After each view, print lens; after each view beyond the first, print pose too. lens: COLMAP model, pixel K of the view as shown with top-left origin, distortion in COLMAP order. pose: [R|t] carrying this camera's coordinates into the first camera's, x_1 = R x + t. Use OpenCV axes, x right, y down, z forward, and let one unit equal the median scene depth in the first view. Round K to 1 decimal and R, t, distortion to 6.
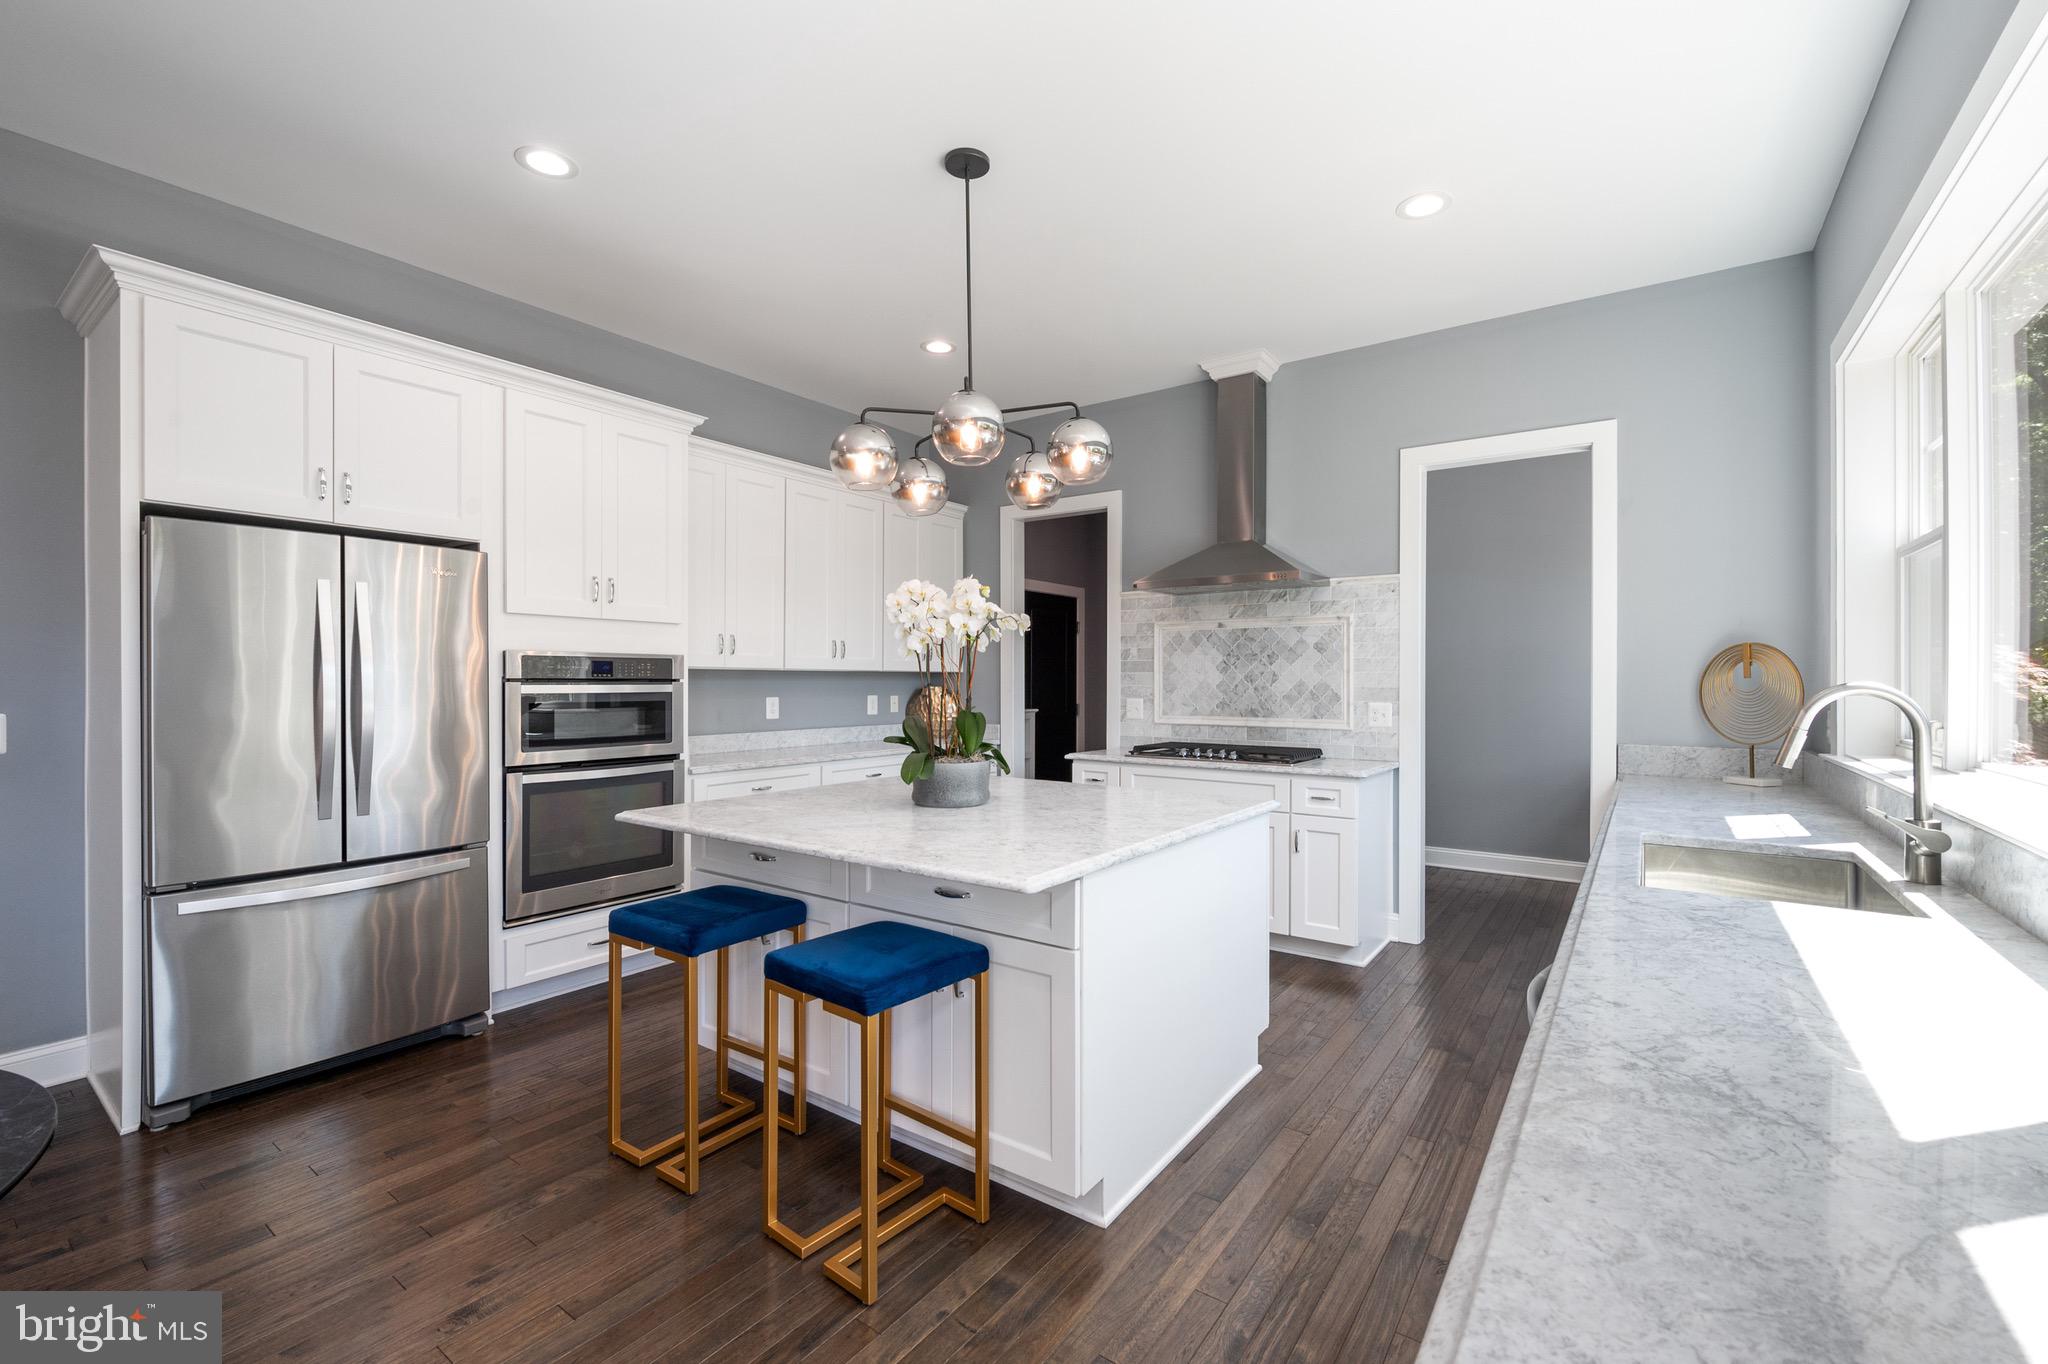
lens RADIAL K [[876.8, 0, 1030.7], [0, 876.8, 678.2], [0, 0, 1]] dist [-0.000359, 0.000309]
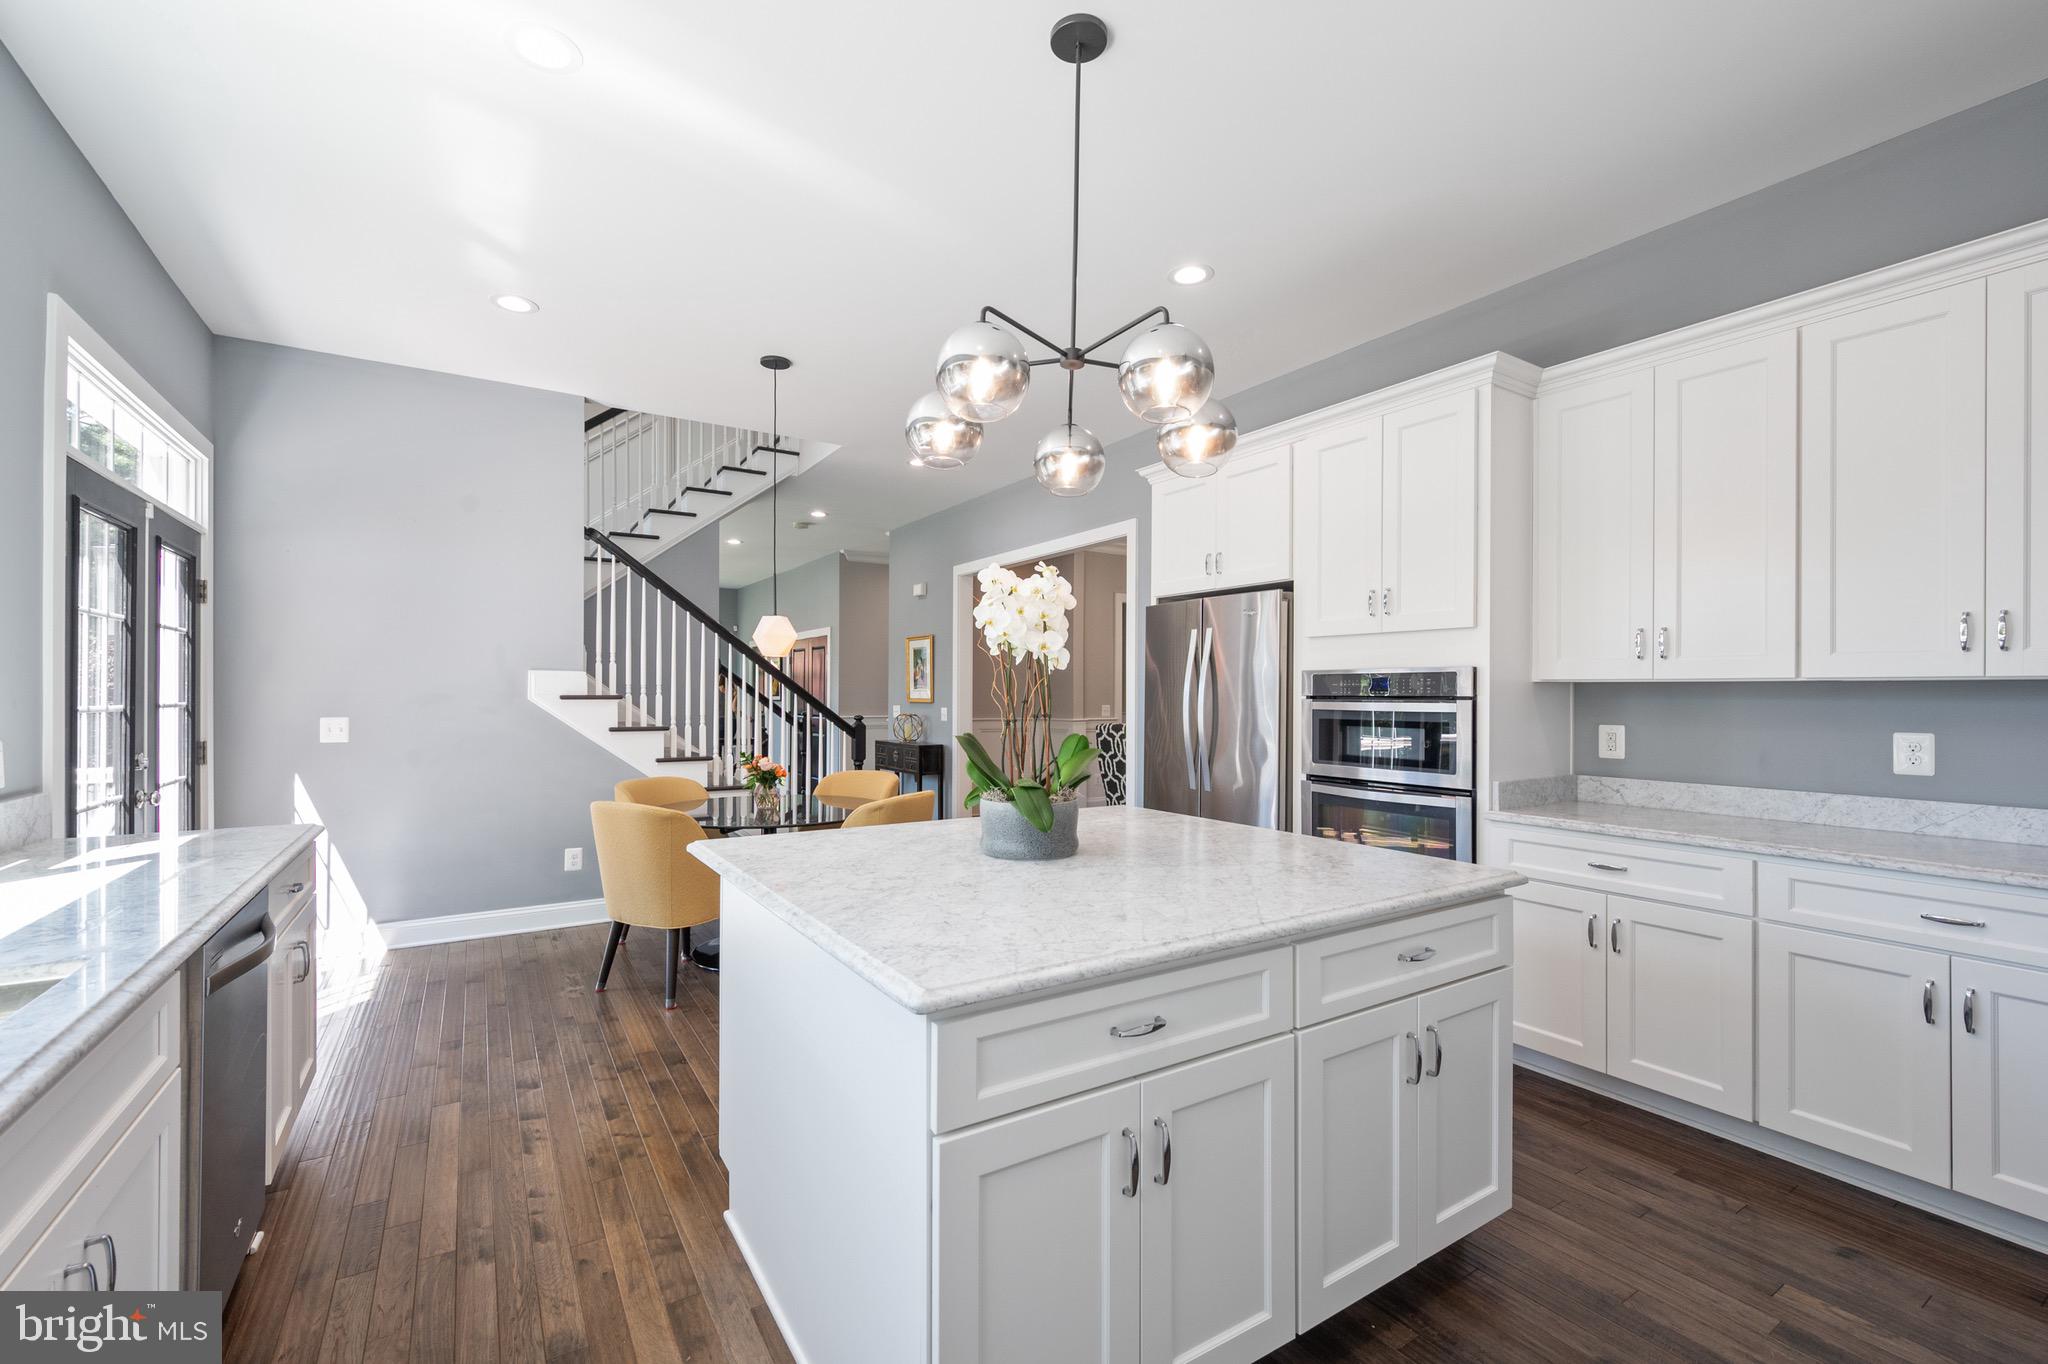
lens RADIAL K [[876.8, 0, 1018.1], [0, 876.8, 689.5], [0, 0, 1]] dist [-0.000359, 0.000309]
pose [[-0.382192, -0.006527, -0.924060, 0.521916], [0.000931, 0.999972, -0.007448, 0.000150], [0.924082, -0.003707, -0.382176, 0.974145]]
